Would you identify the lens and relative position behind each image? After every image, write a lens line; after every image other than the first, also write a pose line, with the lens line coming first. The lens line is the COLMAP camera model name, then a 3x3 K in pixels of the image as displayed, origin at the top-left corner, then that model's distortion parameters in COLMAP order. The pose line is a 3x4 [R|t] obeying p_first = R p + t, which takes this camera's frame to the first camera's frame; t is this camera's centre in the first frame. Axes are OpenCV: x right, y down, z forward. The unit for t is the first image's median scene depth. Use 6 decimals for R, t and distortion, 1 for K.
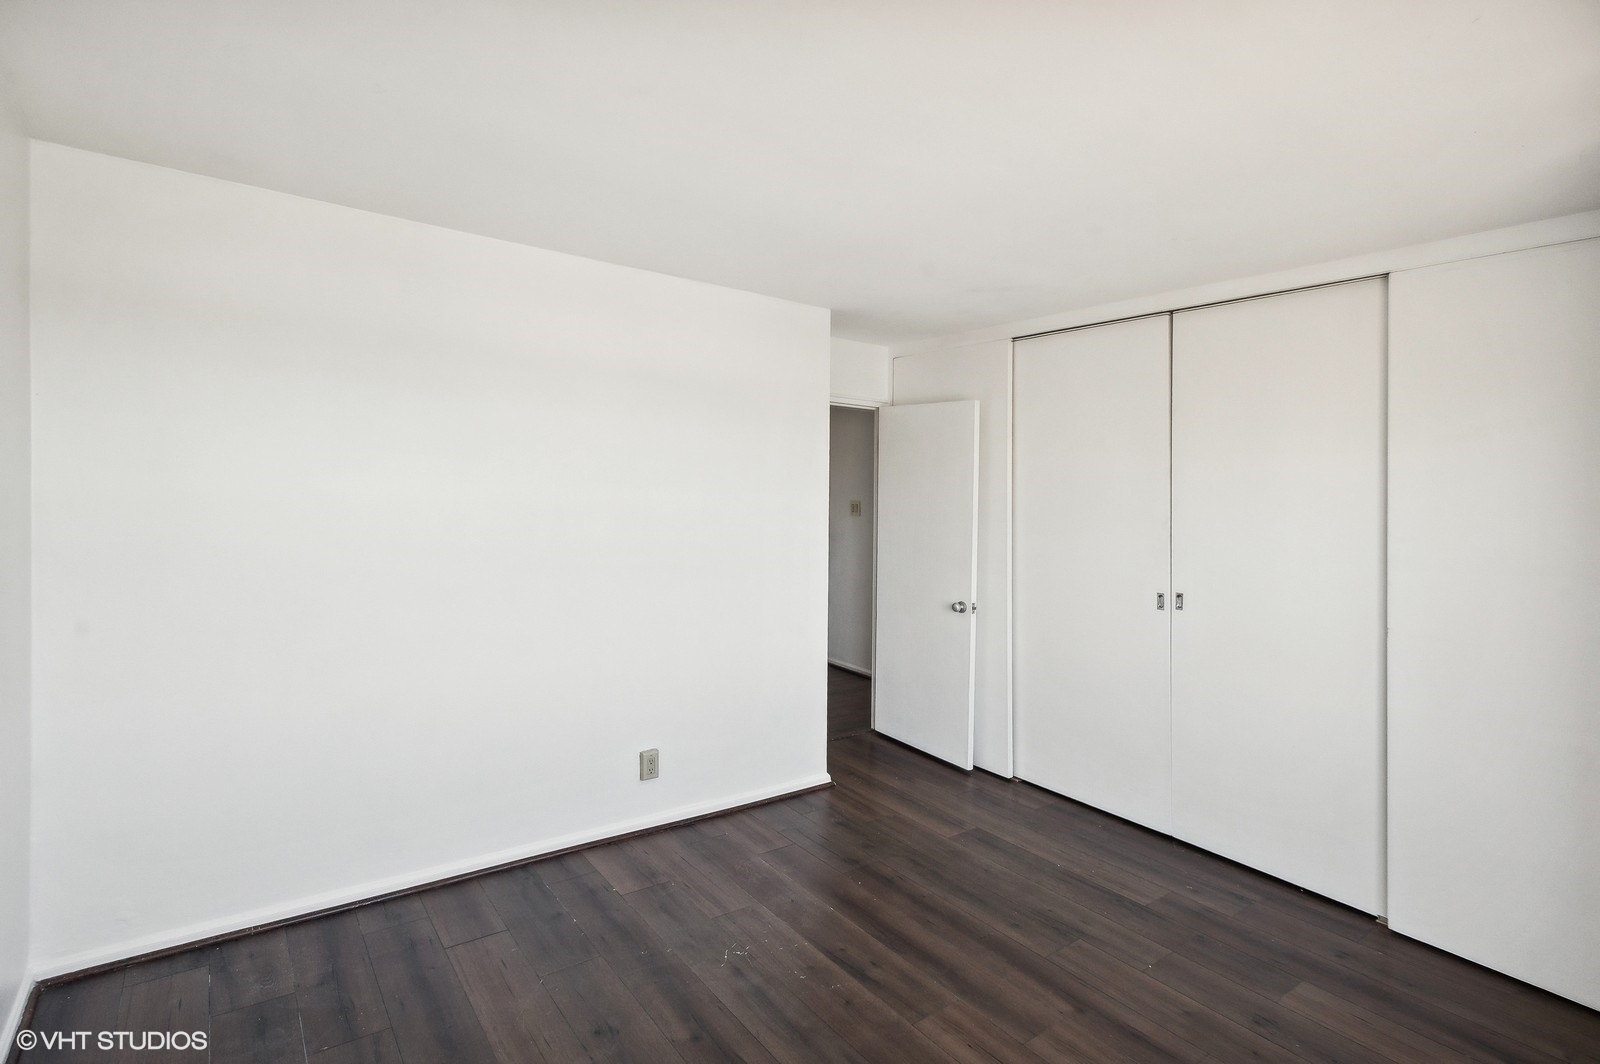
lens RADIAL K [[752.5, 0, 854.8], [0, 752.5, 551.8], [0, 0, 1]] dist [0.000974, 0.000143]
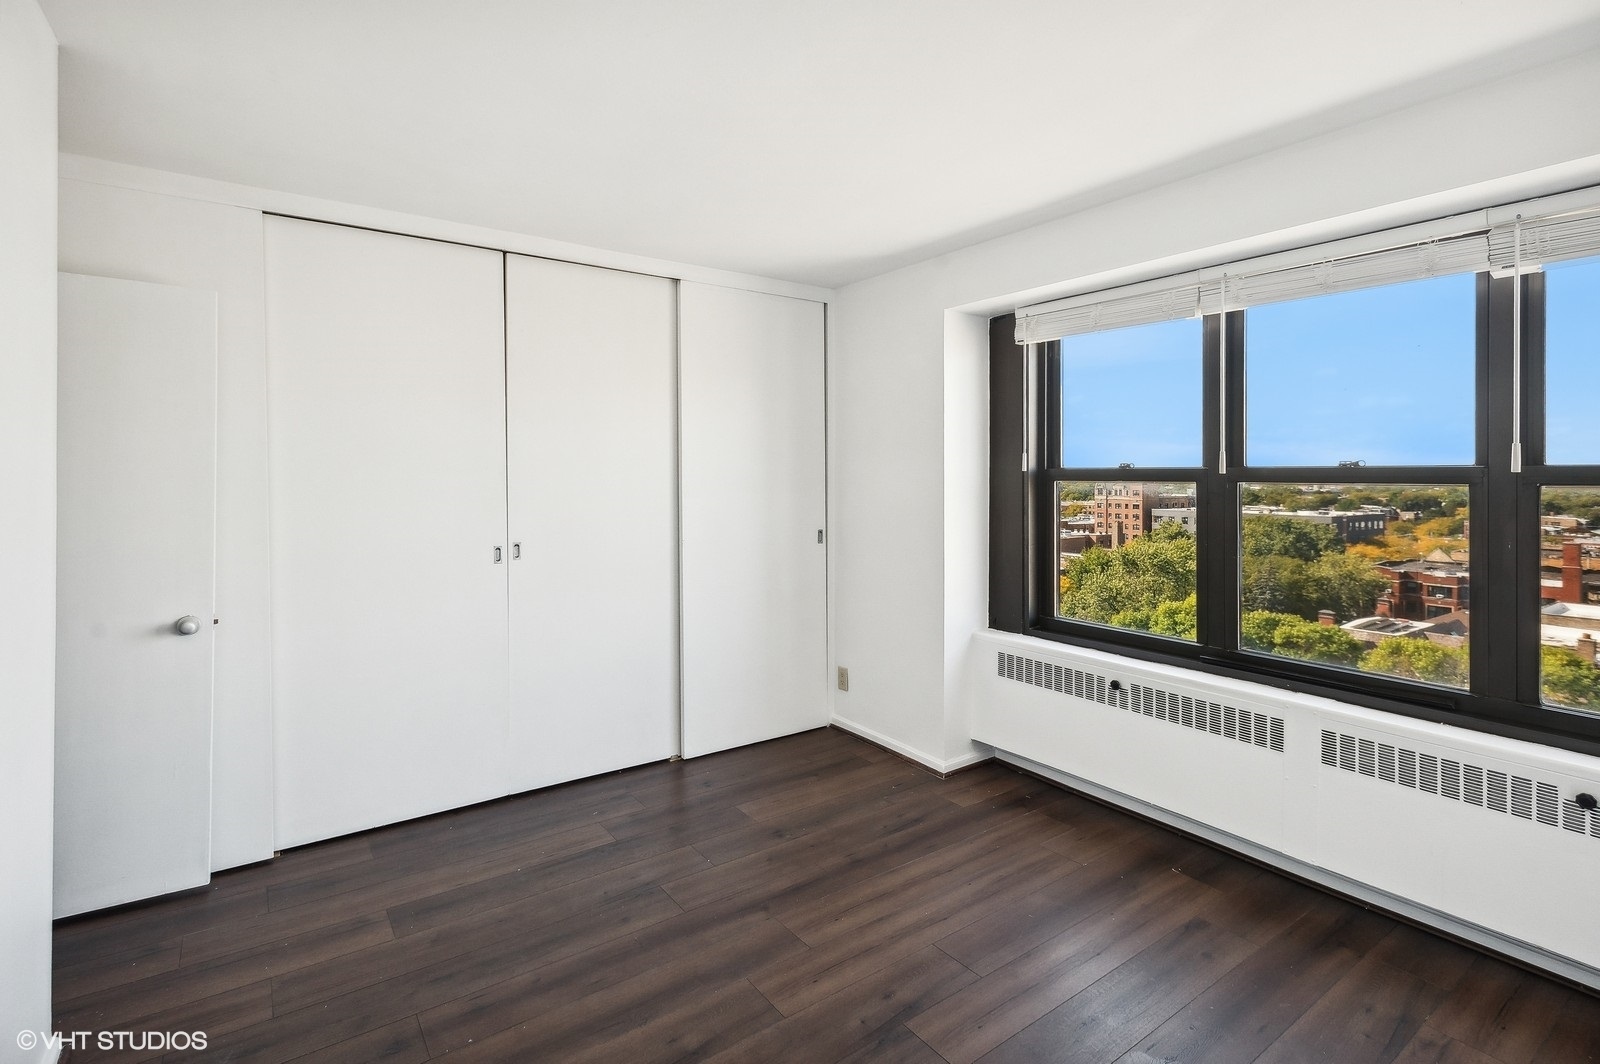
lens RADIAL K [[744.5, 0, 791.9], [0, 744.5, 491.9], [0, 0, 1]] dist [0.002307, 0.000162]
pose [[0.084684, -0.062649, 0.994436, -0.574358], [0.075969, 0.995522, 0.056248, -0.043244], [-0.993508, 0.070783, 0.089064, 0.634719]]
